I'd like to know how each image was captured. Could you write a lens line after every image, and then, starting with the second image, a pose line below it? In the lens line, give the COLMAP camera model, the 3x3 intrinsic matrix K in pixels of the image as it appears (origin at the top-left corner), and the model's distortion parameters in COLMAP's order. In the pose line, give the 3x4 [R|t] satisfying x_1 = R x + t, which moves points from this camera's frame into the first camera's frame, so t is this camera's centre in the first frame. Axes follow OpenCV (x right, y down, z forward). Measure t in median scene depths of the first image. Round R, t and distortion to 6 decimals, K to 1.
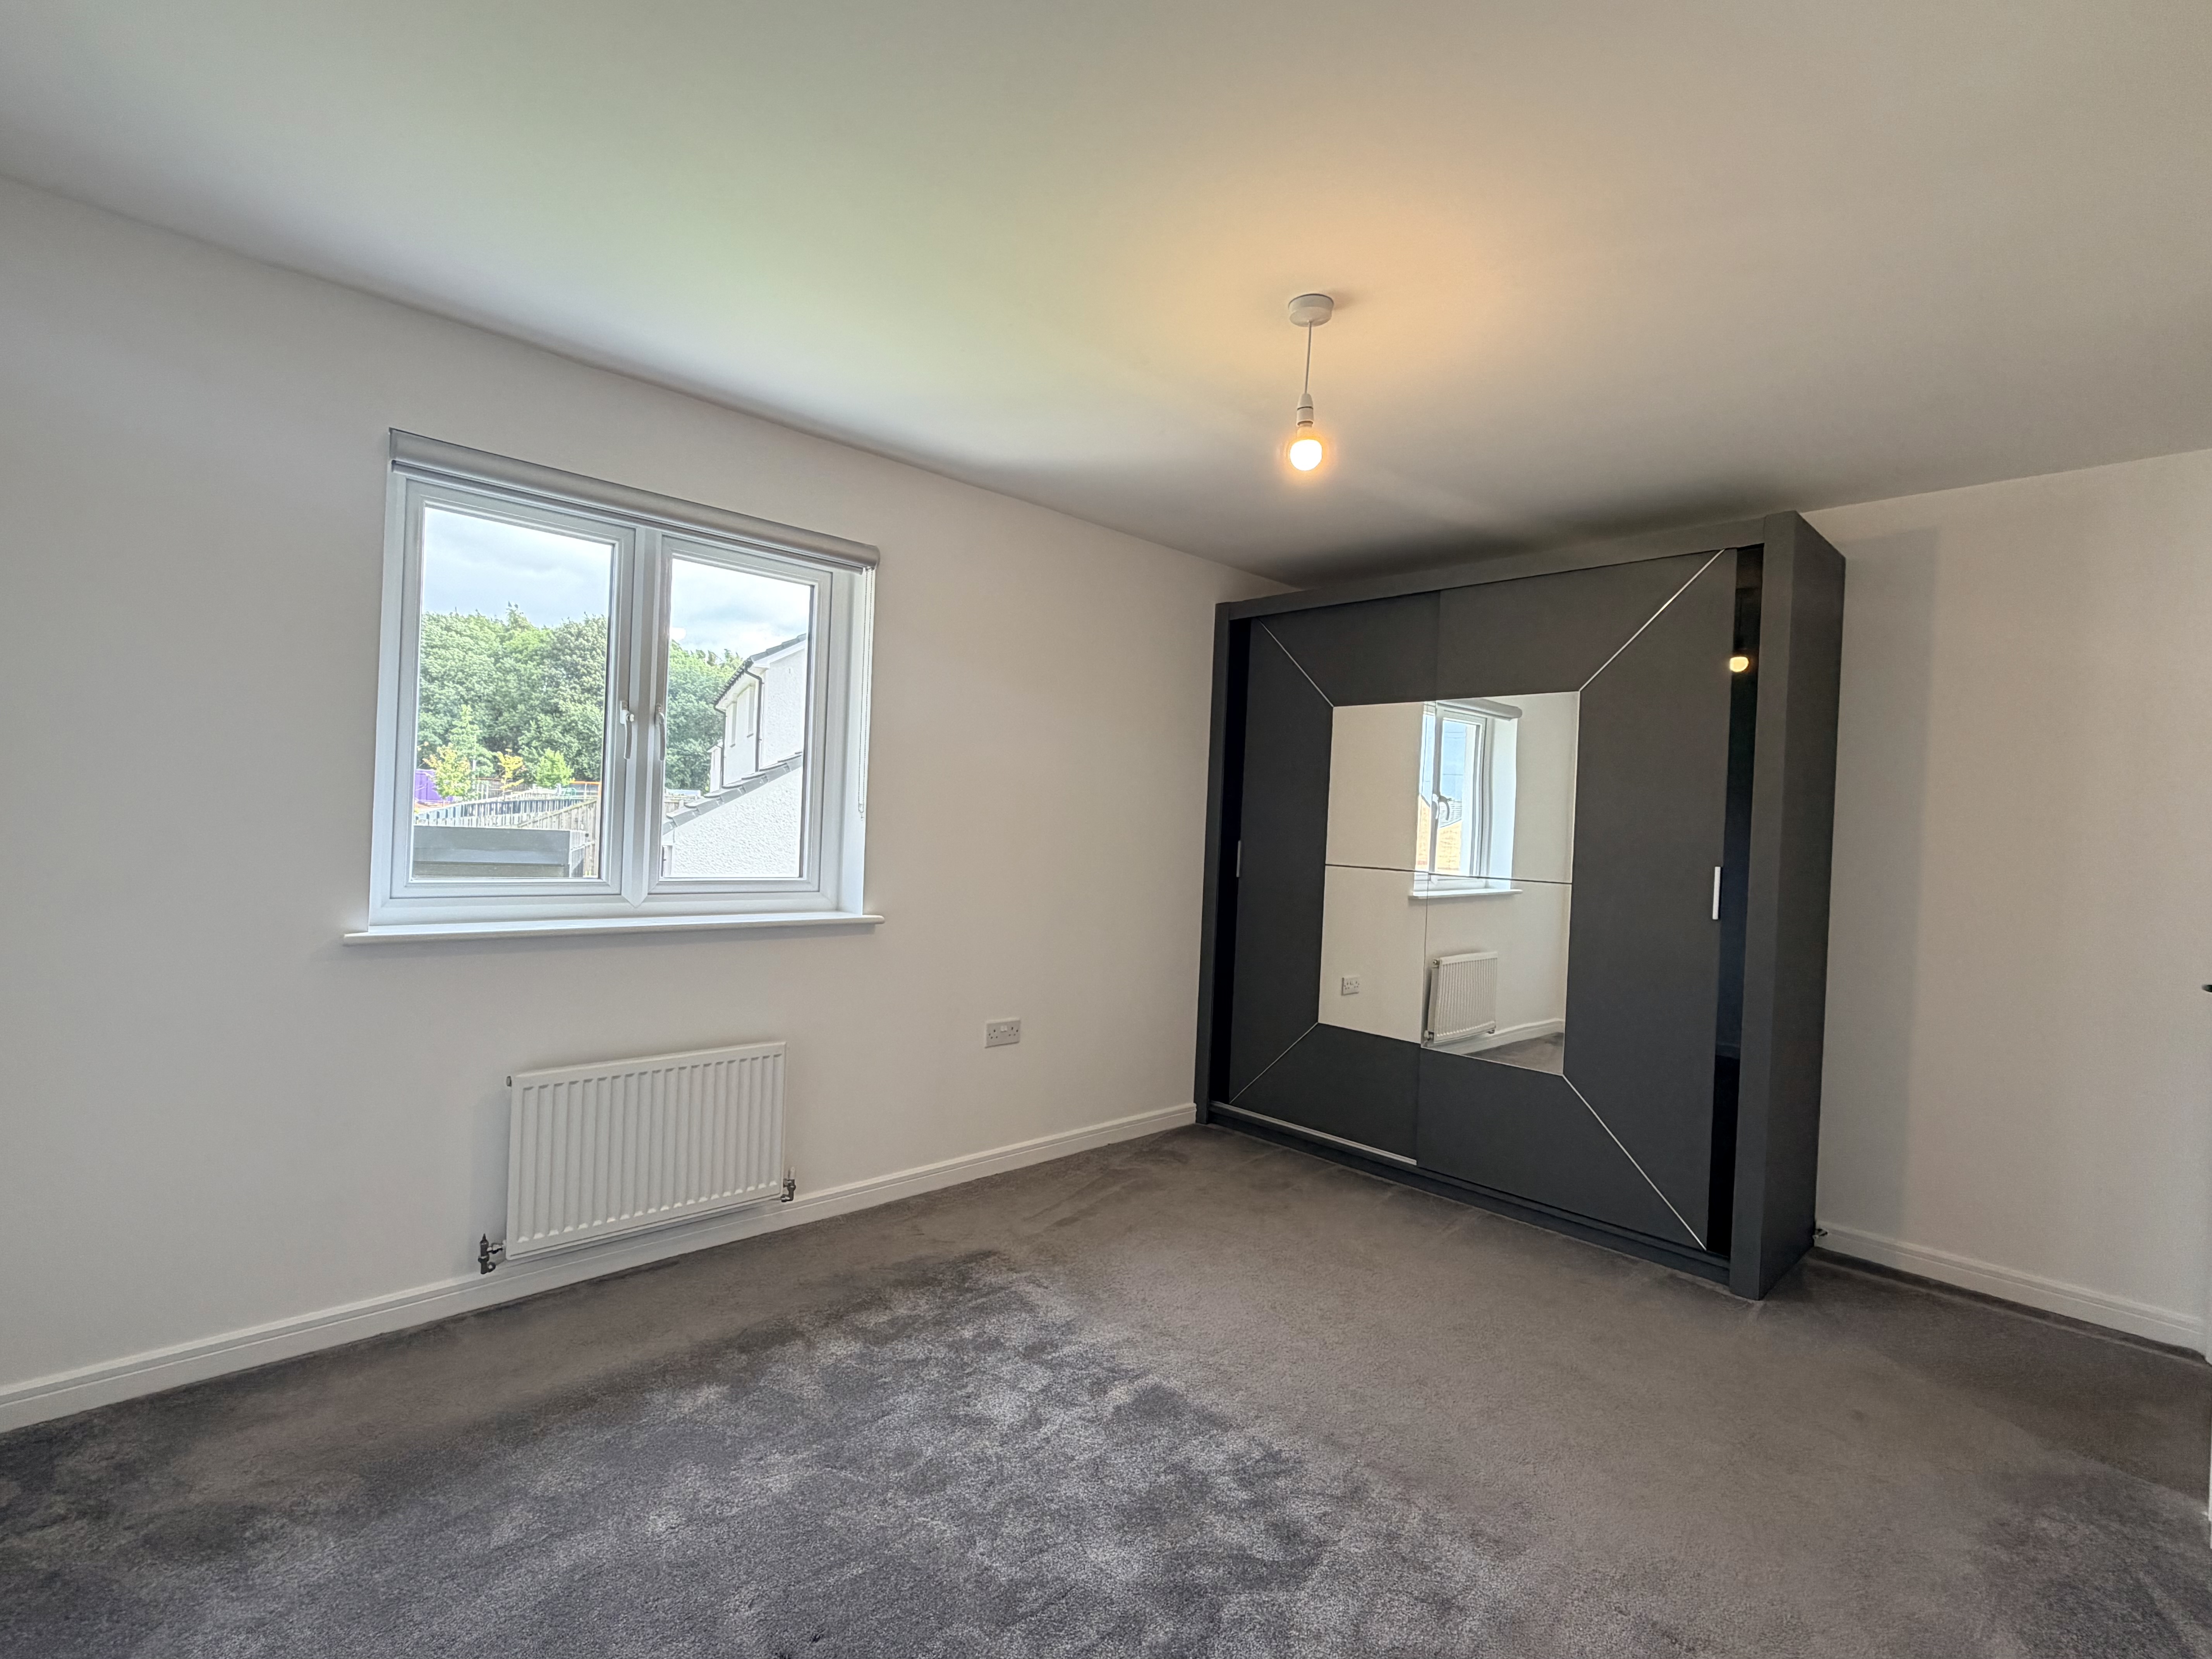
lens RADIAL K [[1017.3, 0, 1094.0], [0, 1017.3, 825.1], [0, 0, 1]] dist [-0.001998, -0.000263]
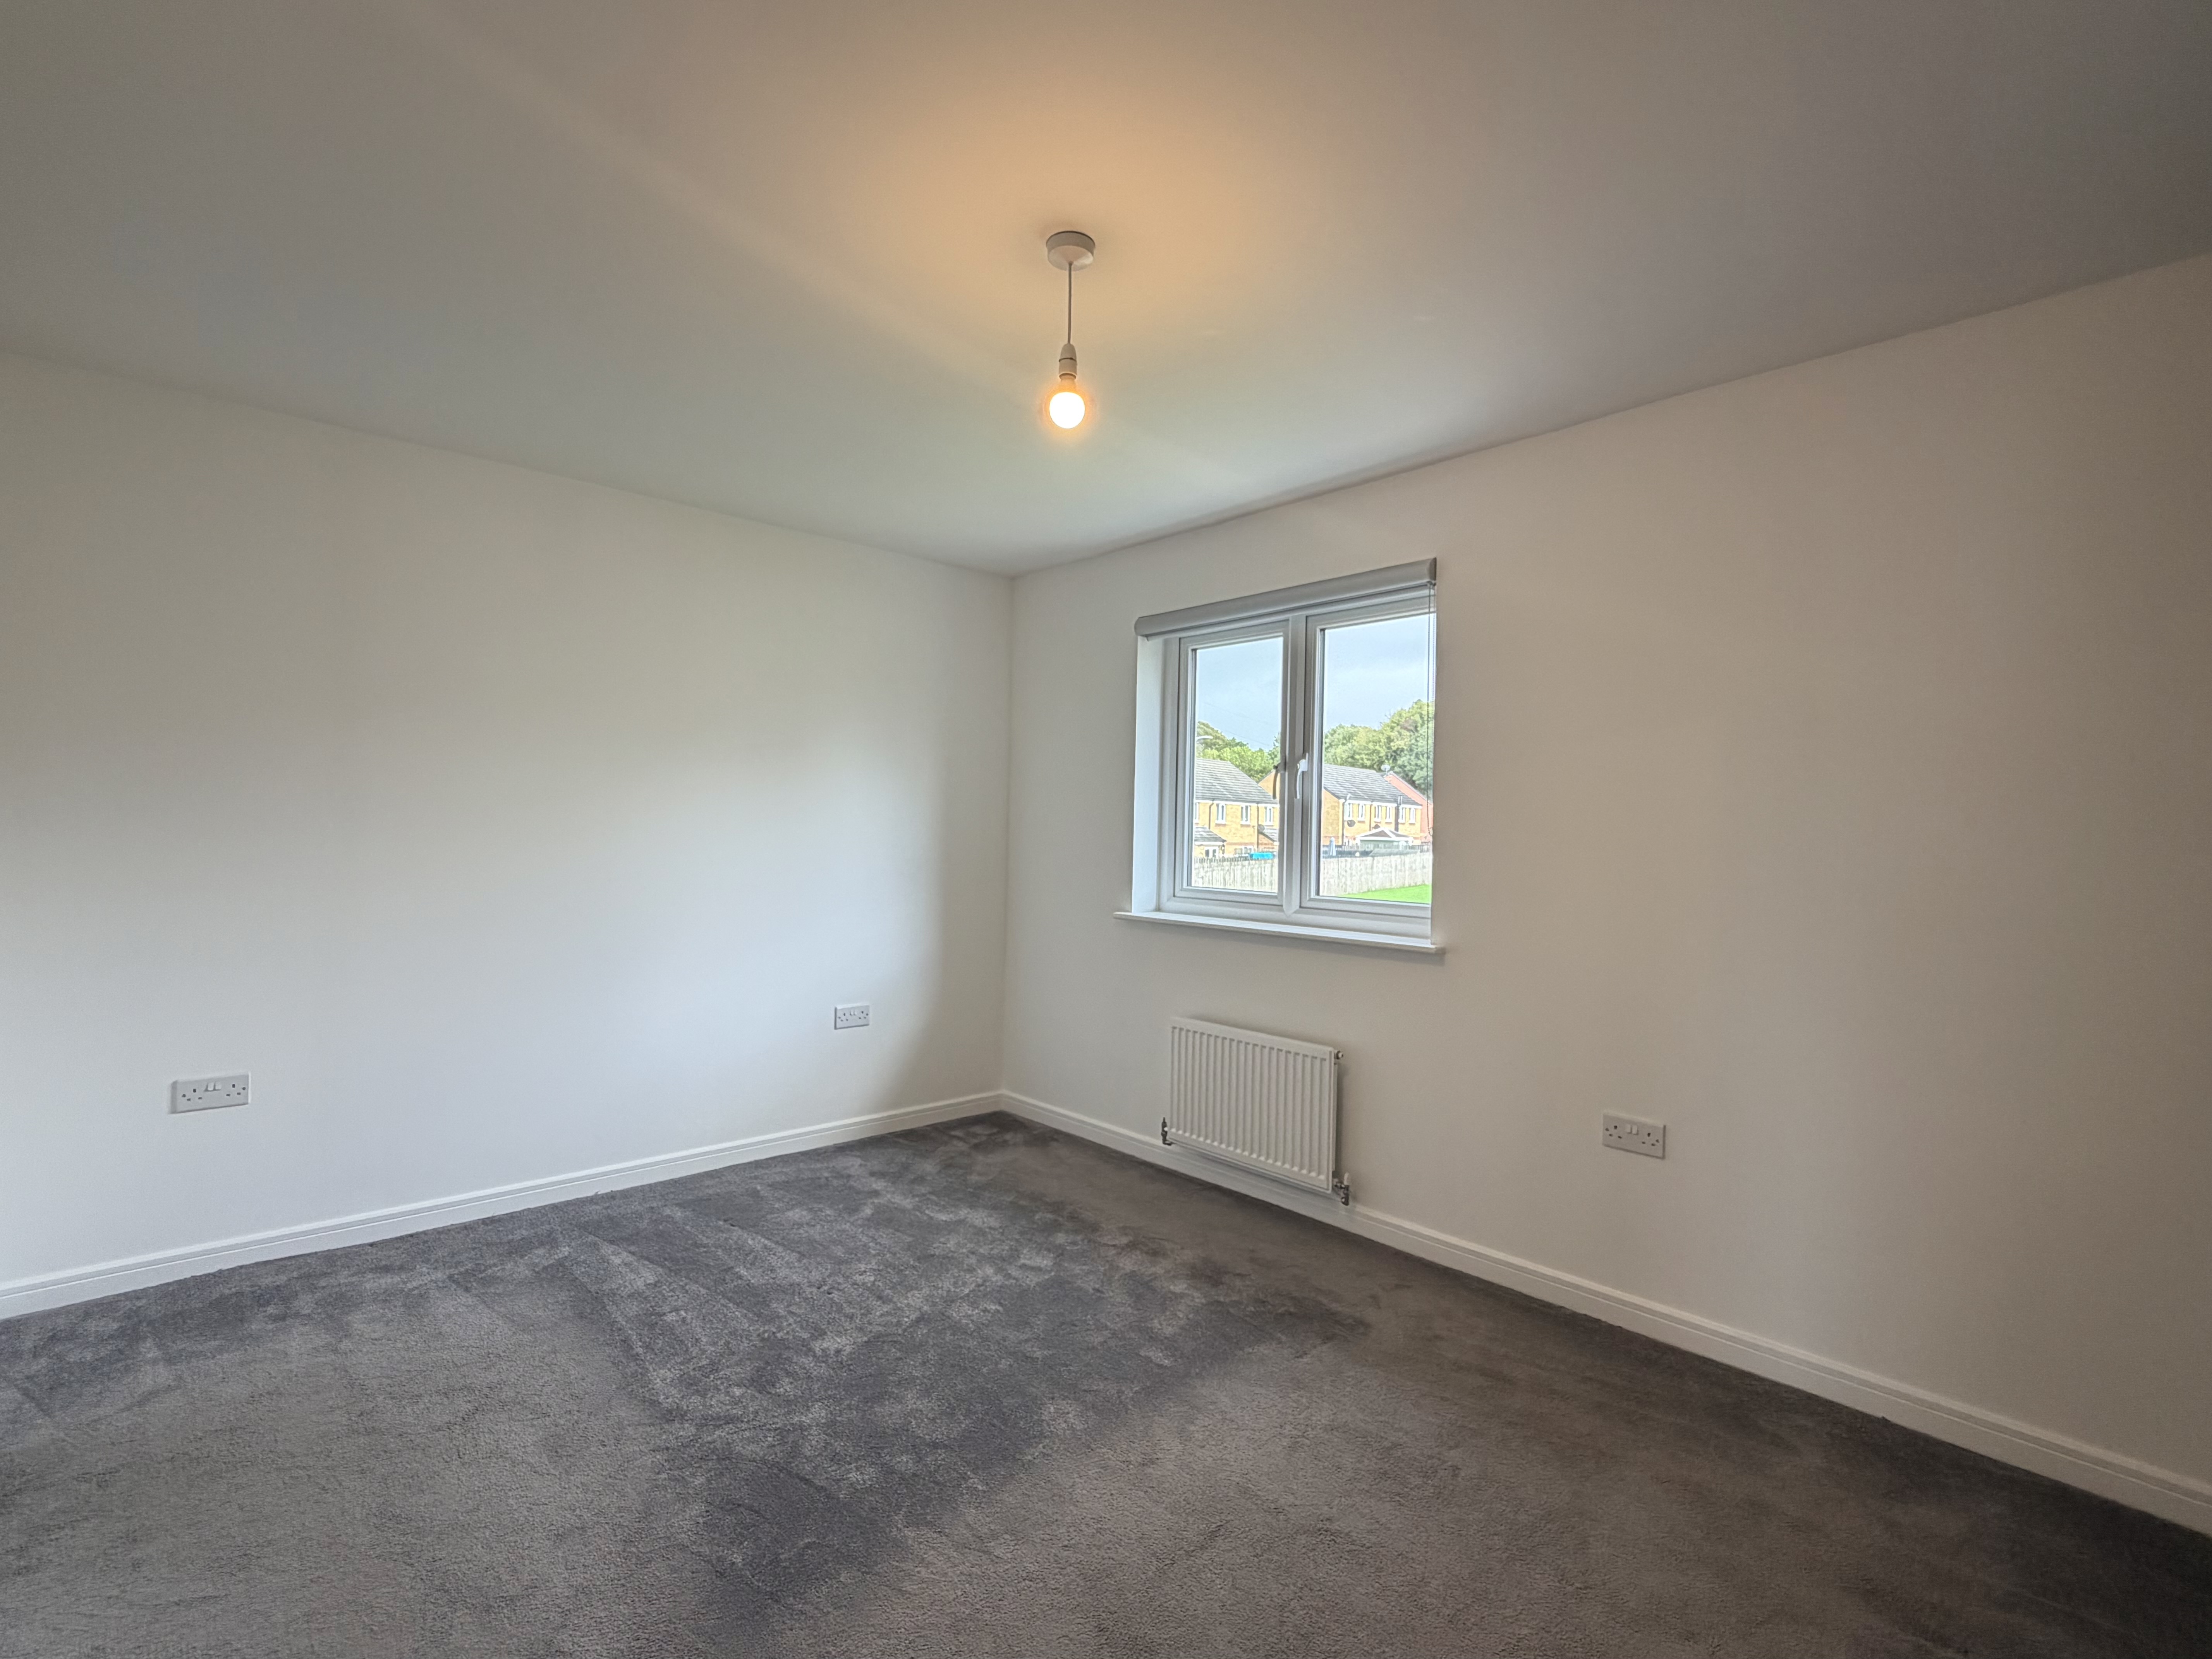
lens RADIAL K [[1022.8, 0, 1102.3], [0, 1022.8, 828.9], [0, 0, 1]] dist [0.001662, -0.000759]
pose [[-0.008671, -0.044520, -0.998971, 0.825435], [-0.022667, 0.998760, -0.044314, 0.033915], [0.999705, 0.022260, -0.009669, 0.789469]]
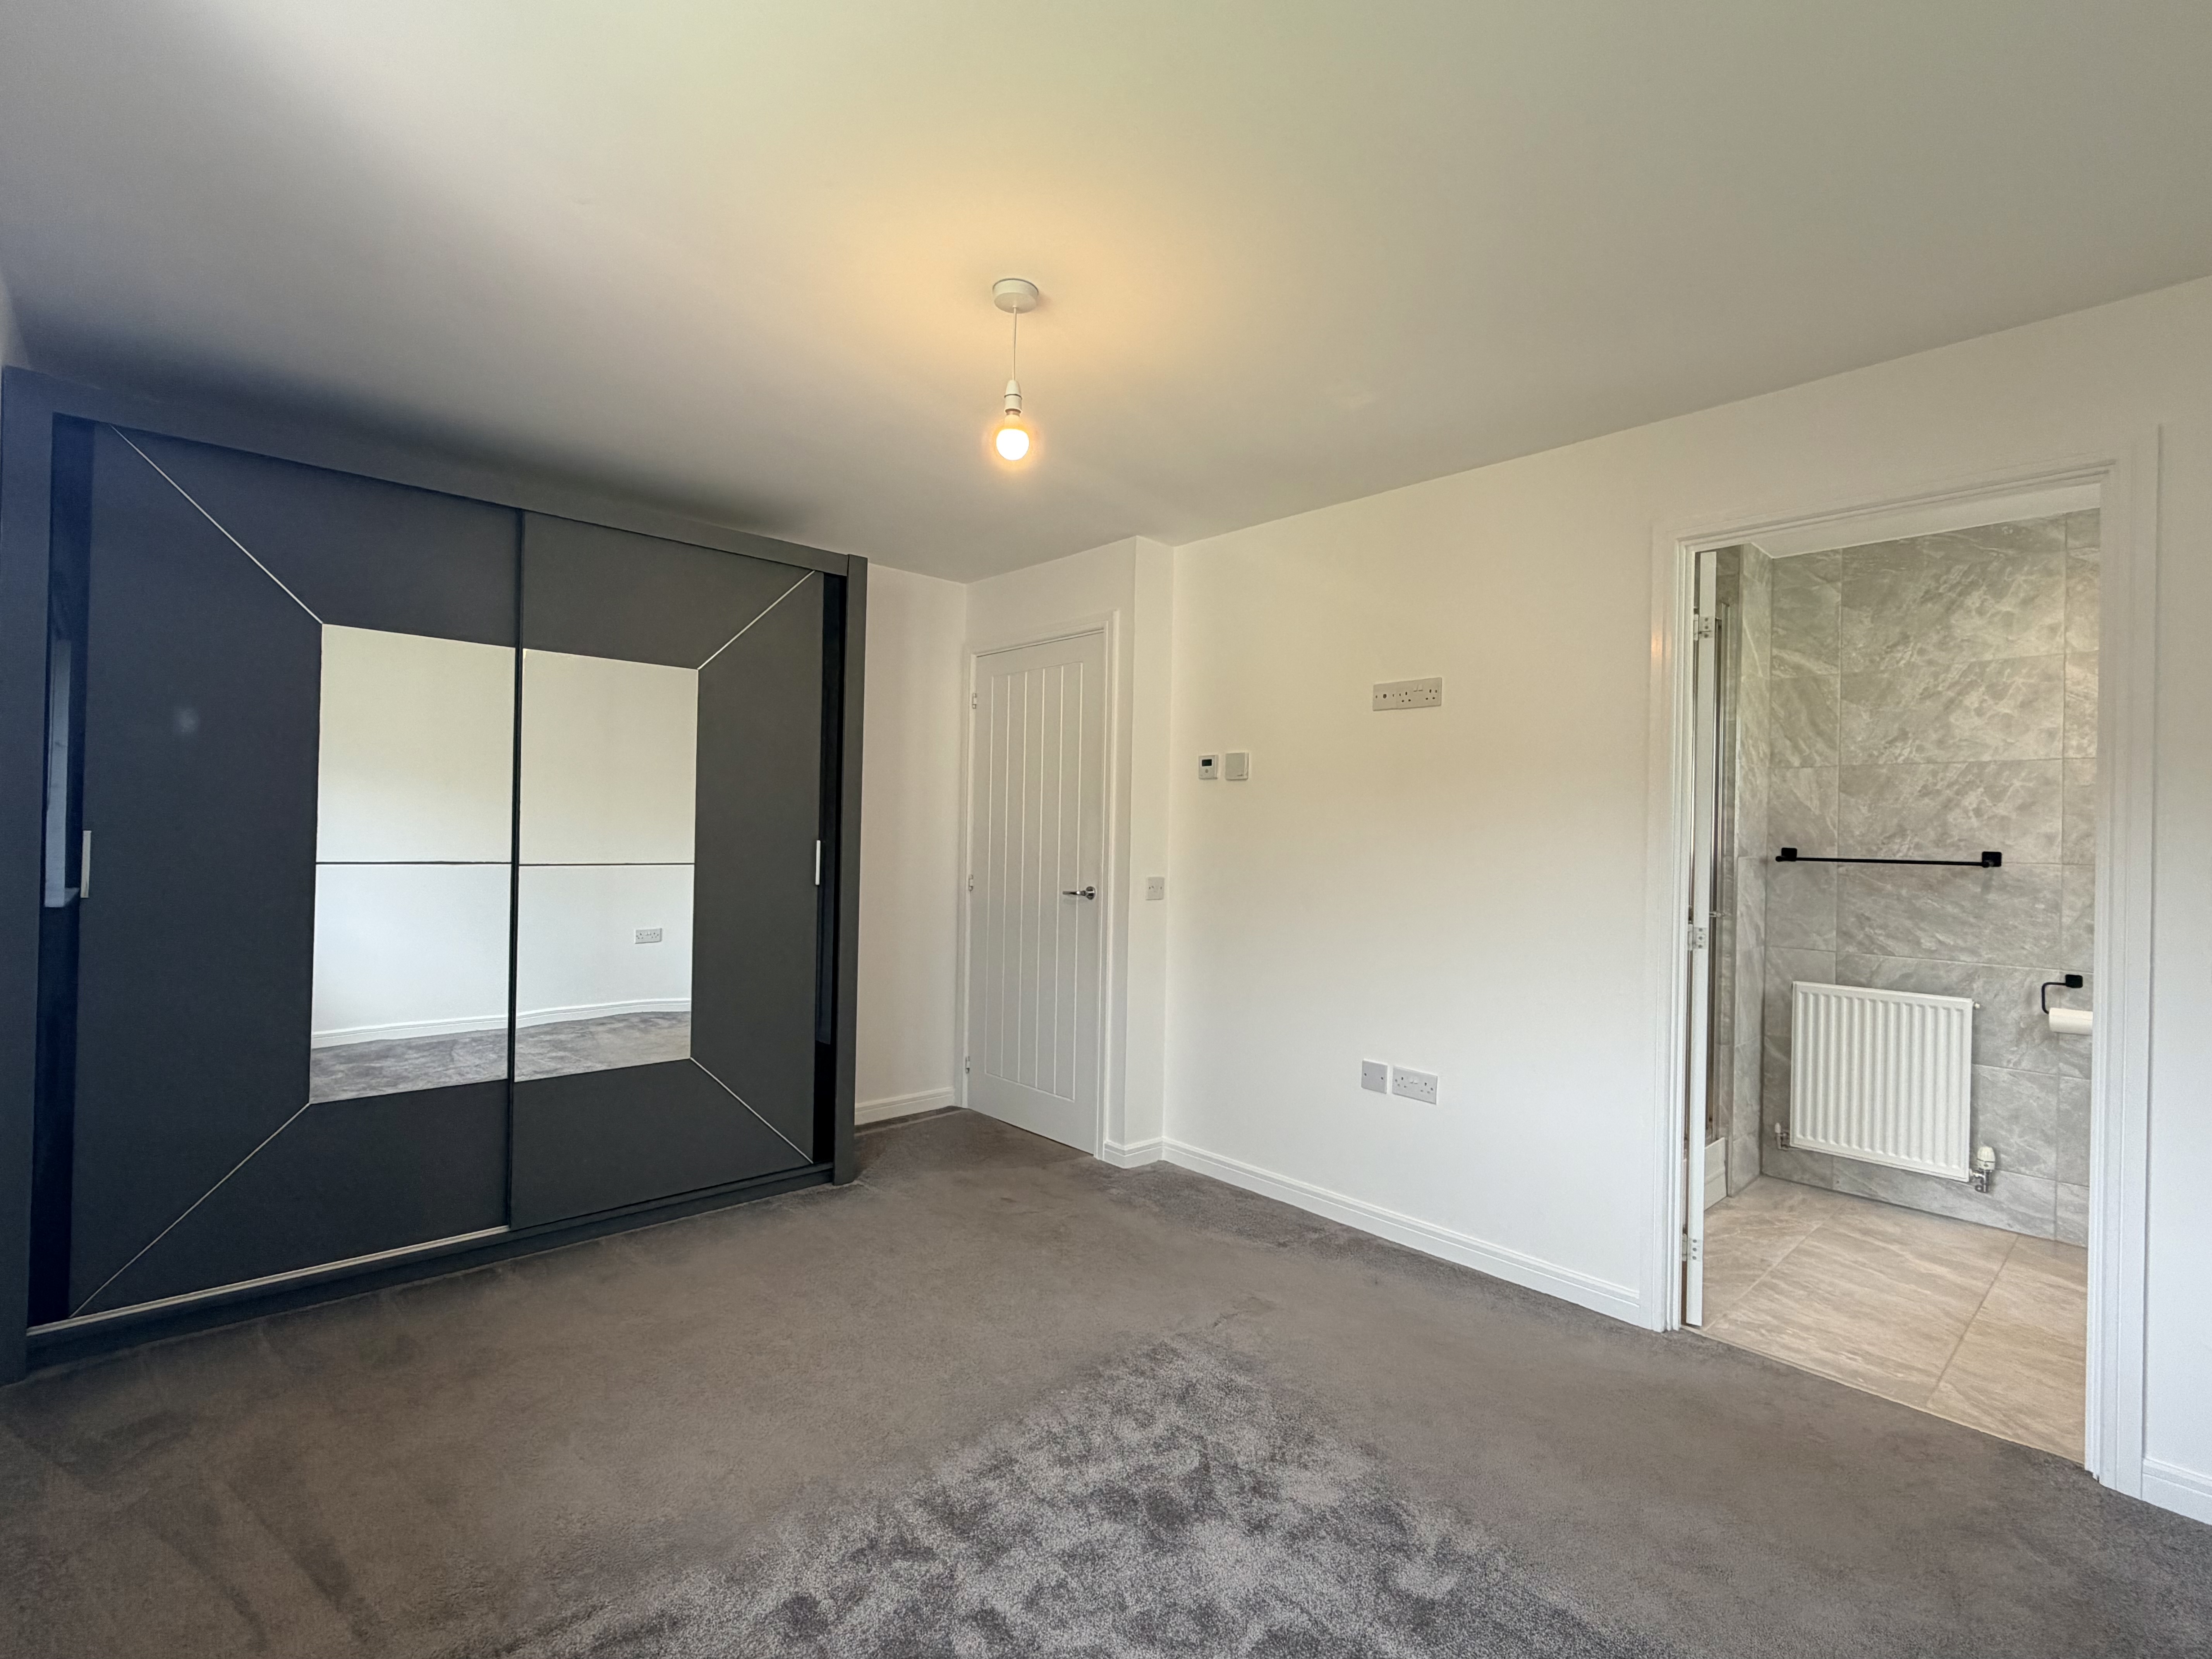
lens RADIAL K [[1022.8, 0, 1102.3], [0, 1022.8, 828.9], [0, 0, 1]] dist [0.001662, -0.000759]
pose [[0.012538, -0.039464, 0.999142, -0.592622], [-0.022101, 0.998966, 0.039735, -0.028011], [-0.999677, -0.022580, 0.011652, 0.676746]]
